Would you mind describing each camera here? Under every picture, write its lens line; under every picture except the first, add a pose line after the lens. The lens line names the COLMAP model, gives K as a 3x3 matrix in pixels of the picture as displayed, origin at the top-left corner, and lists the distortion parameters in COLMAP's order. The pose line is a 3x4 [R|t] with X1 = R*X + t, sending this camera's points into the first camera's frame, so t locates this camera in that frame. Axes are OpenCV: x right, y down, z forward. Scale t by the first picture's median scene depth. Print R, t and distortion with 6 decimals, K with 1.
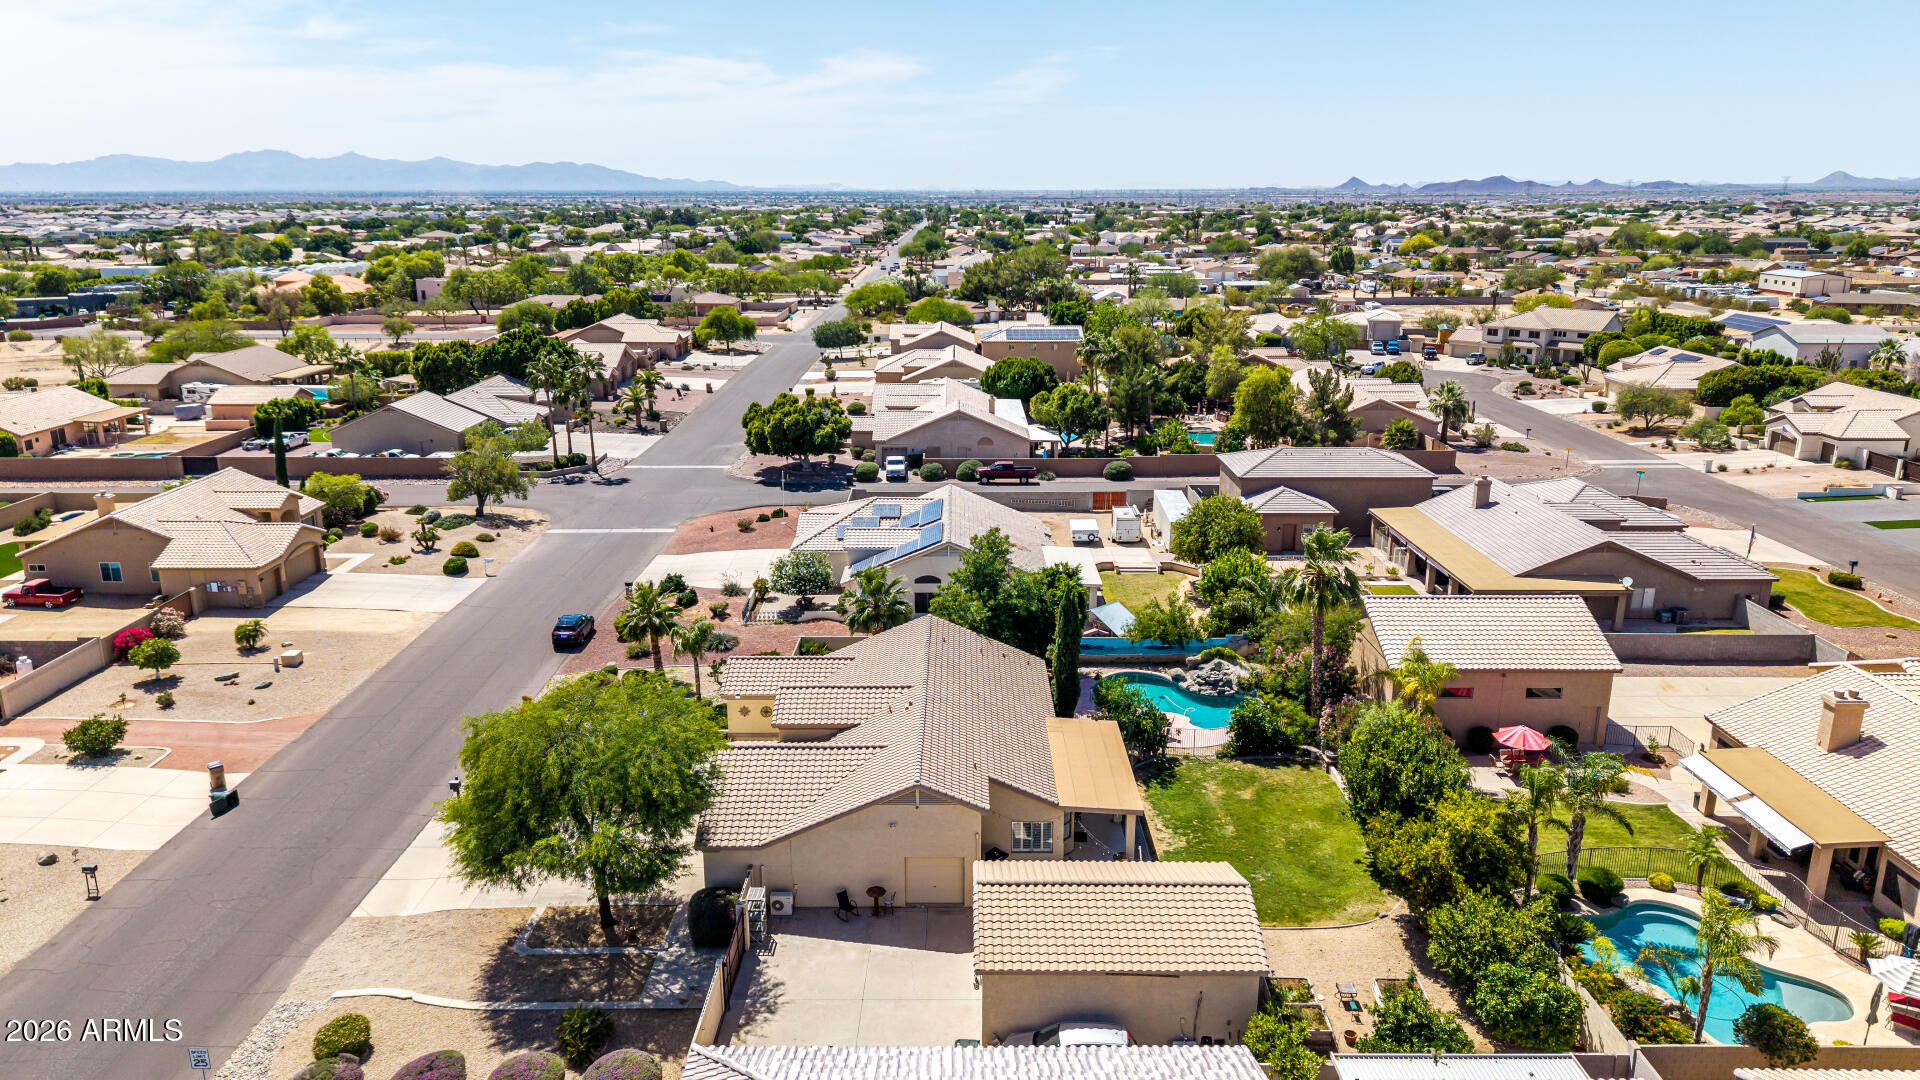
lens RADIAL K [[1277.9, 0, 962.0], [0, 1277.9, 542.1], [0, 0, 1]] dist [0.034507, -0.037987]
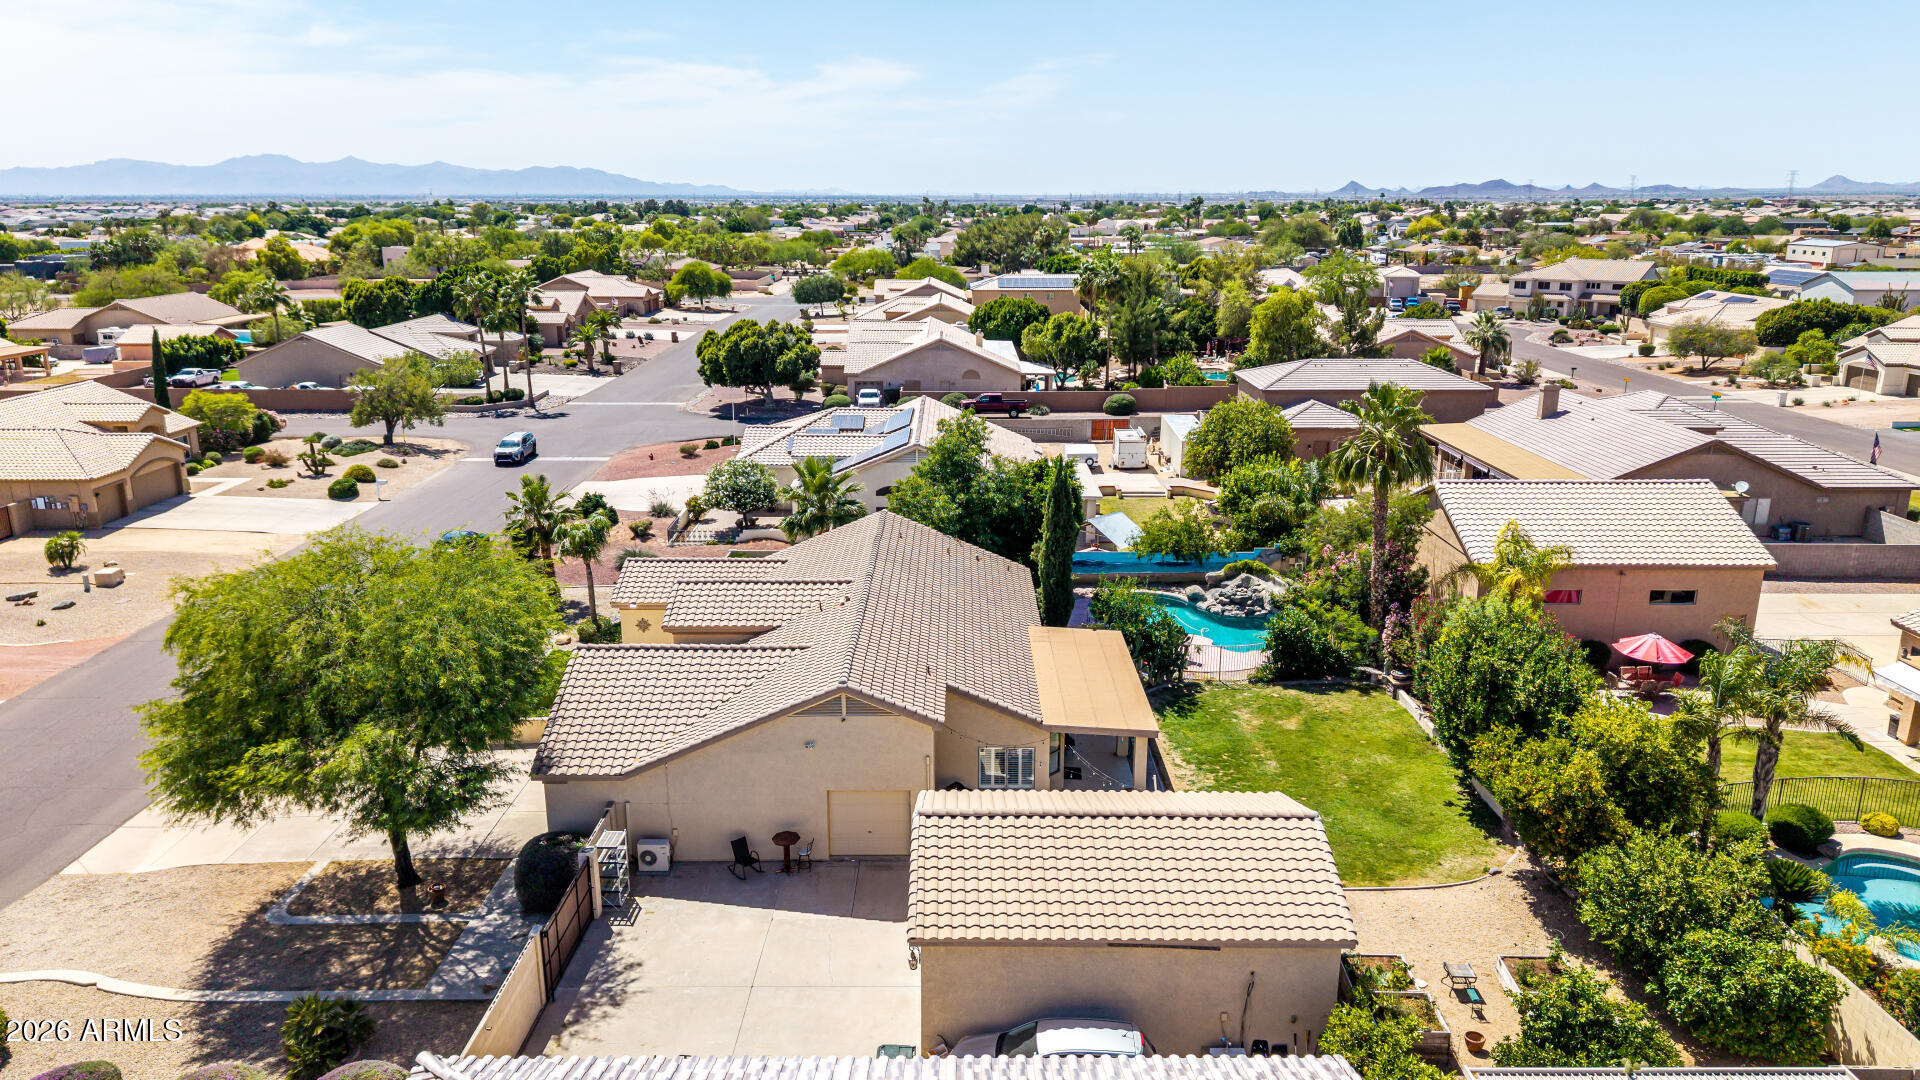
lens RADIAL K [[1277.9, 0, 962.5], [0, 1277.9, 543.0], [0, 0, 1]] dist [0.034507, -0.037987]
pose [[0.999999, 0.000484, 0.001304, 0.020549], [-0.000480, 0.999995, -0.003039, 0.074521], [-0.001305, 0.003039, 0.999995, 0.192478]]
